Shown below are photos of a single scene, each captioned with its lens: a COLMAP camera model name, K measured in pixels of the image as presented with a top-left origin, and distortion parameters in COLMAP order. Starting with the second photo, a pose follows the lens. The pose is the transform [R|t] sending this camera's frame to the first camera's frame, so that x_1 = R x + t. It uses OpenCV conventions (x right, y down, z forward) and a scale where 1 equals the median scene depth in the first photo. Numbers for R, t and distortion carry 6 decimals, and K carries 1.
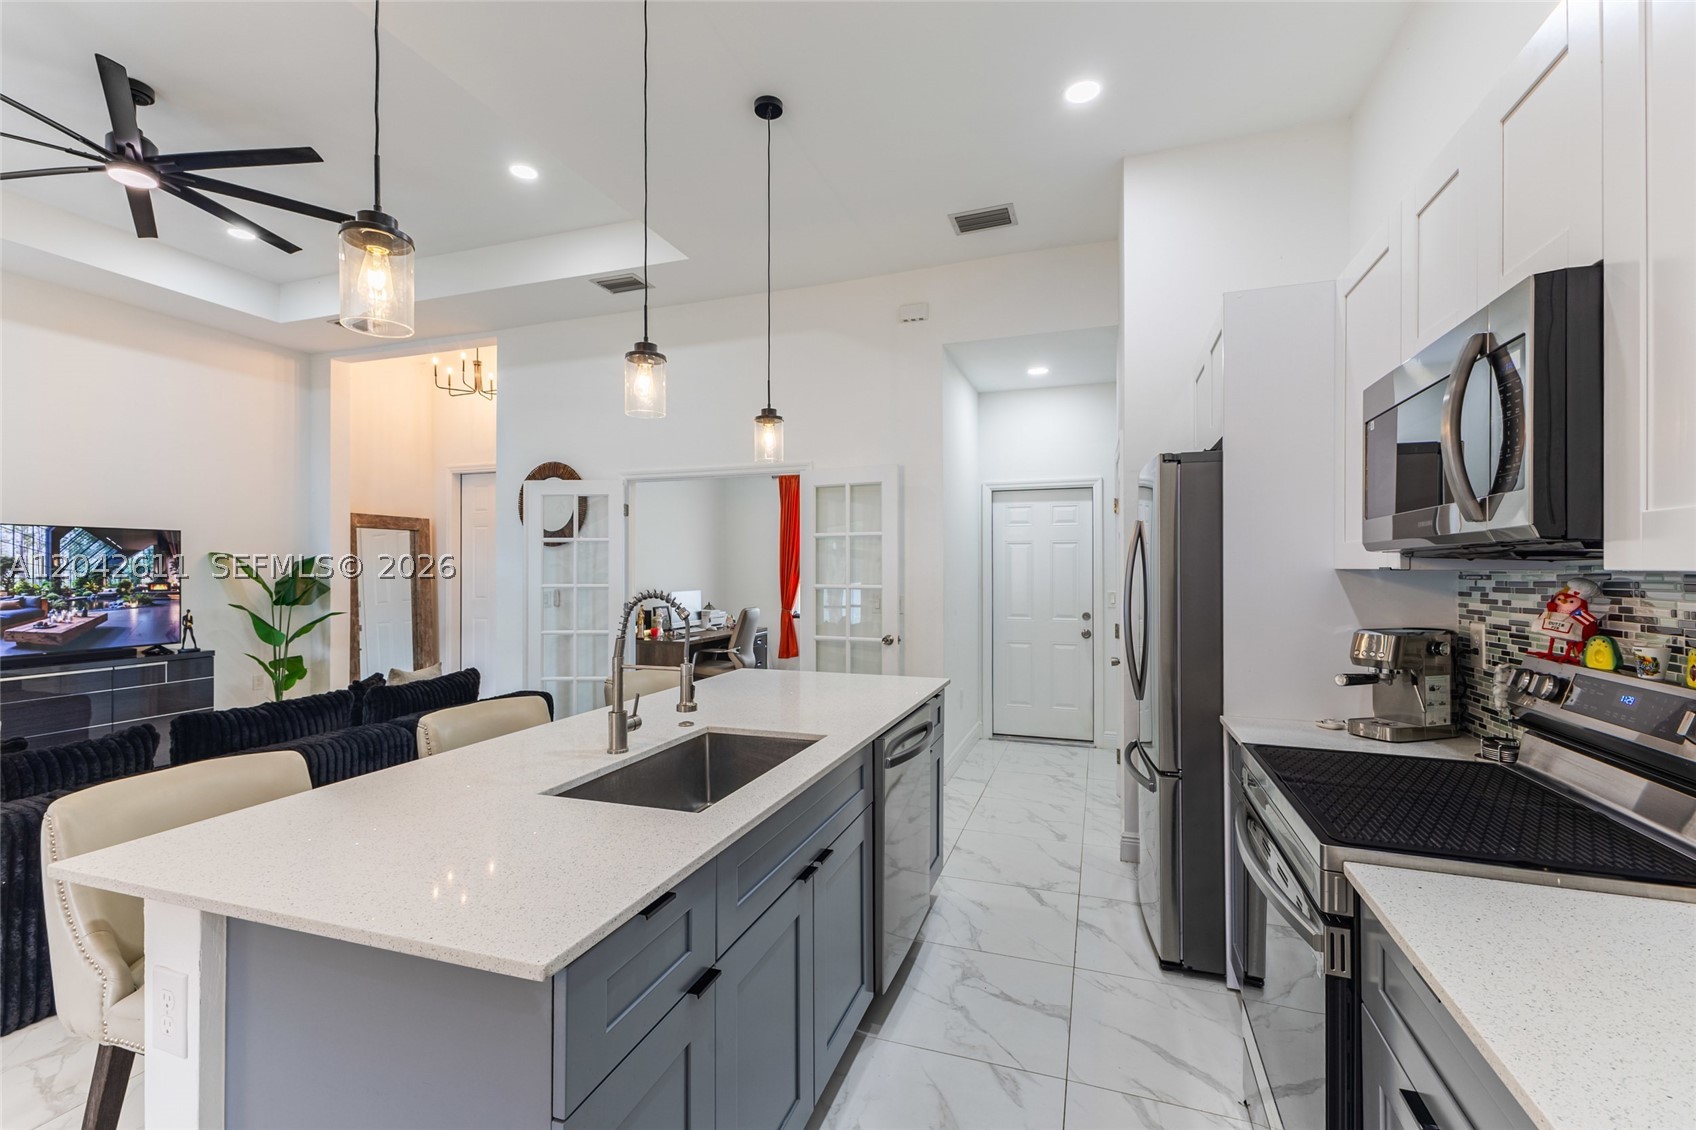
lens RADIAL K [[725.9, 0, 850.8], [0, 725.9, 563.6], [0, 0, 1]] dist [0.013556, -0.004027]
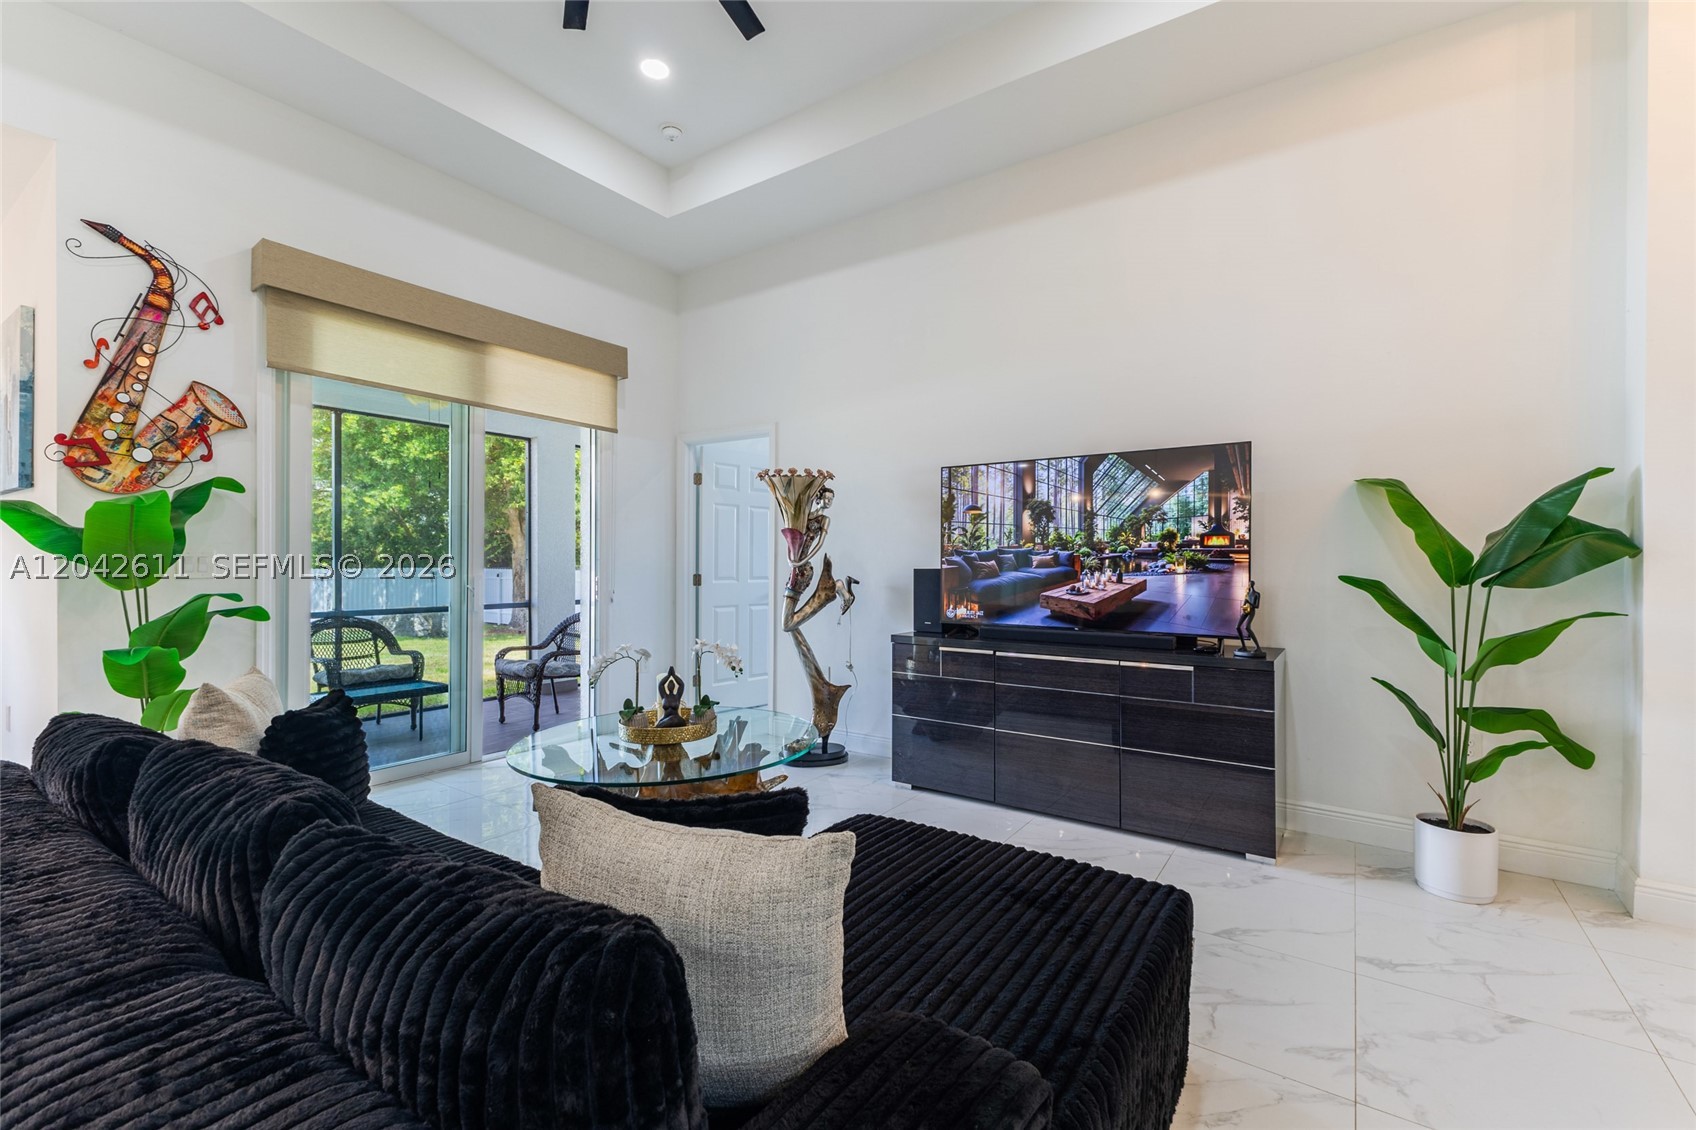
lens RADIAL K [[725.9, 0, 853.8], [0, 725.9, 560.9], [0, 0, 1]] dist [0.013556, -0.004027]
pose [[-0.255013, 0.001880, -0.966936, -0.318318], [0.005408, 0.999985, 0.000518, 0.049758], [0.966922, -0.005097, -0.255020, 0.923371]]
